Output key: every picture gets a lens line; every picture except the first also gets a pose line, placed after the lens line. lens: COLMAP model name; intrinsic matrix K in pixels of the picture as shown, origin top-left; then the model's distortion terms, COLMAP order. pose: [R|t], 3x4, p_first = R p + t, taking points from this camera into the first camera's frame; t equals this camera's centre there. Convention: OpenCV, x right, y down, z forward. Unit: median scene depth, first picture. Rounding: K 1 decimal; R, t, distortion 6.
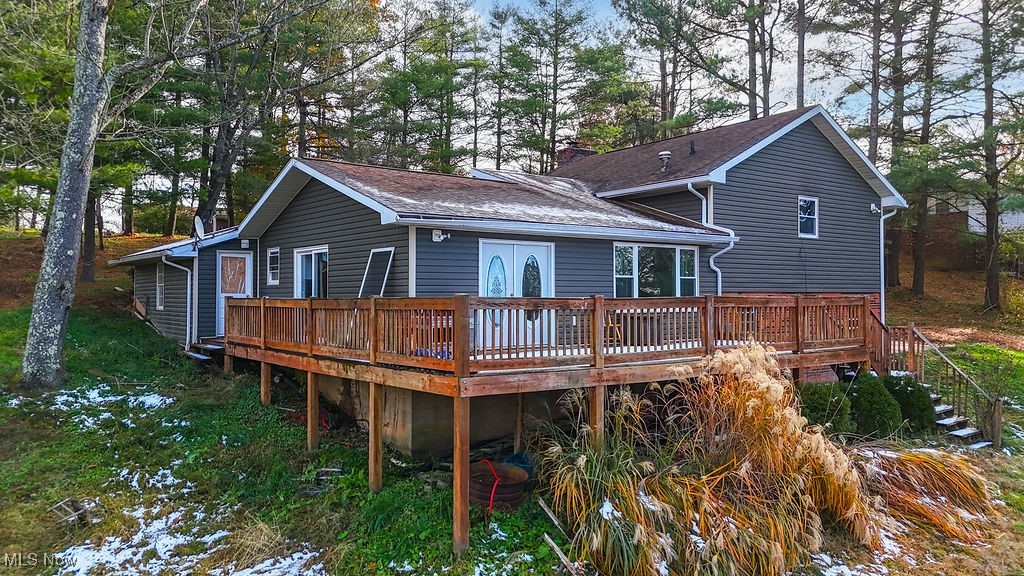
lens RADIAL K [[758.5, 0, 506.7], [0, 758.5, 289.4], [0, 0, 1]] dist [0.070384, -0.071267]
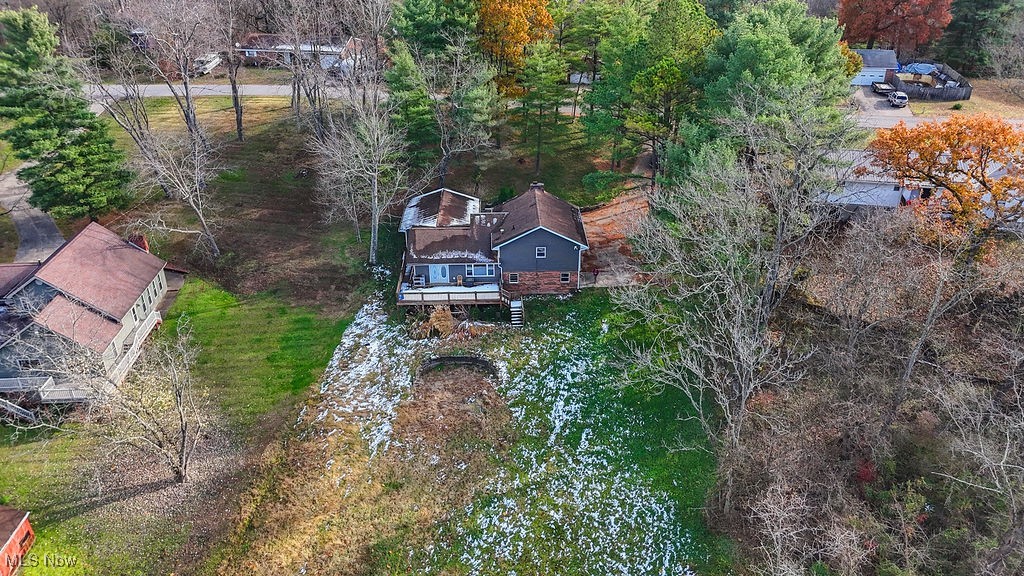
lens RADIAL K [[758.5, 0, 506.7], [0, 758.5, 289.4], [0, 0, 1]] dist [0.070384, -0.071267]
pose [[0.815757, 0.272209, -0.510335, 2.772224], [0.012901, 0.873549, 0.486566, -2.181693], [0.578251, -0.403503, 0.709092, -2.175489]]
